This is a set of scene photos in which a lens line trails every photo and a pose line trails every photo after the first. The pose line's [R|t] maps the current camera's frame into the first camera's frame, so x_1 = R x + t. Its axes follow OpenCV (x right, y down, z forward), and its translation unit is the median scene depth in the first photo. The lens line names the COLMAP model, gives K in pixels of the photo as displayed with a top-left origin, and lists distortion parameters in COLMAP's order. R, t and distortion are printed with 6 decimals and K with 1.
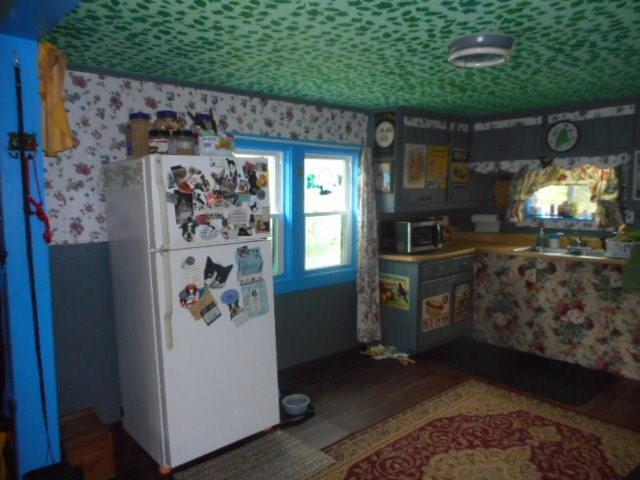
lens RADIAL K [[470.2, 0, 308.2], [0, 470.2, 238.5], [0, 0, 1]] dist [-0.001182, 0.000027]
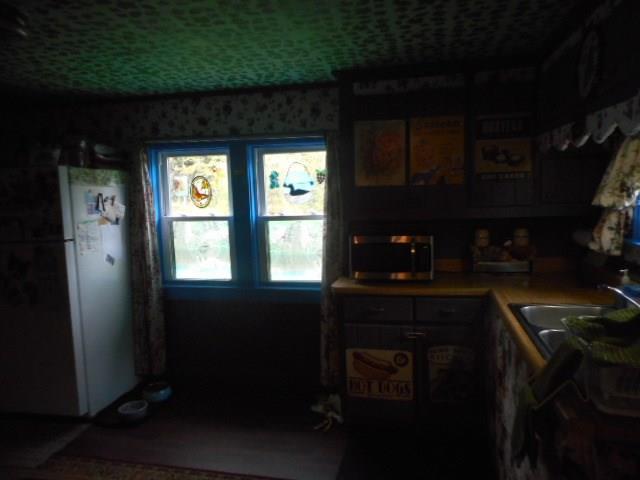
lens RADIAL K [[470.2, 0, 308.2], [0, 470.2, 238.5], [0, 0, 1]] dist [-0.001182, 0.000027]
pose [[0.608359, 0.071385, -0.790445, 0.721706], [-0.058159, 0.997279, 0.045302, -0.056663], [0.791528, 0.018412, 0.610855, 0.518658]]
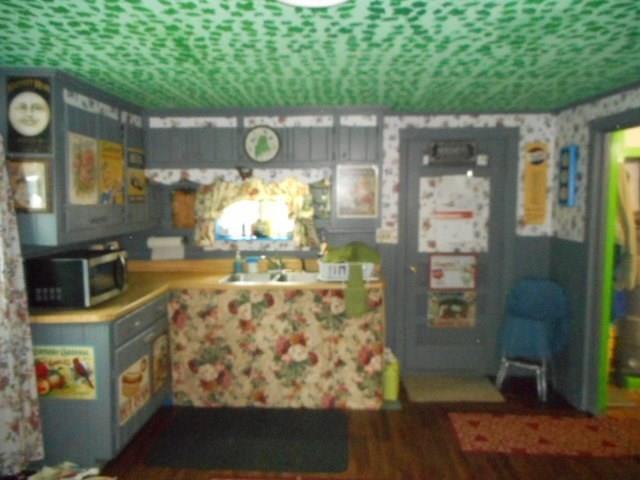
lens RADIAL K [[480.1, 0, 309.6], [0, 480.1, 241.5], [0, 0, 1]] dist [-0.001983, -0.000099]
pose [[0.687242, -0.055835, 0.724280, -0.041231], [0.069415, 0.997527, 0.011035, -0.043056], [-0.723105, 0.042693, 0.689418, 0.335892]]
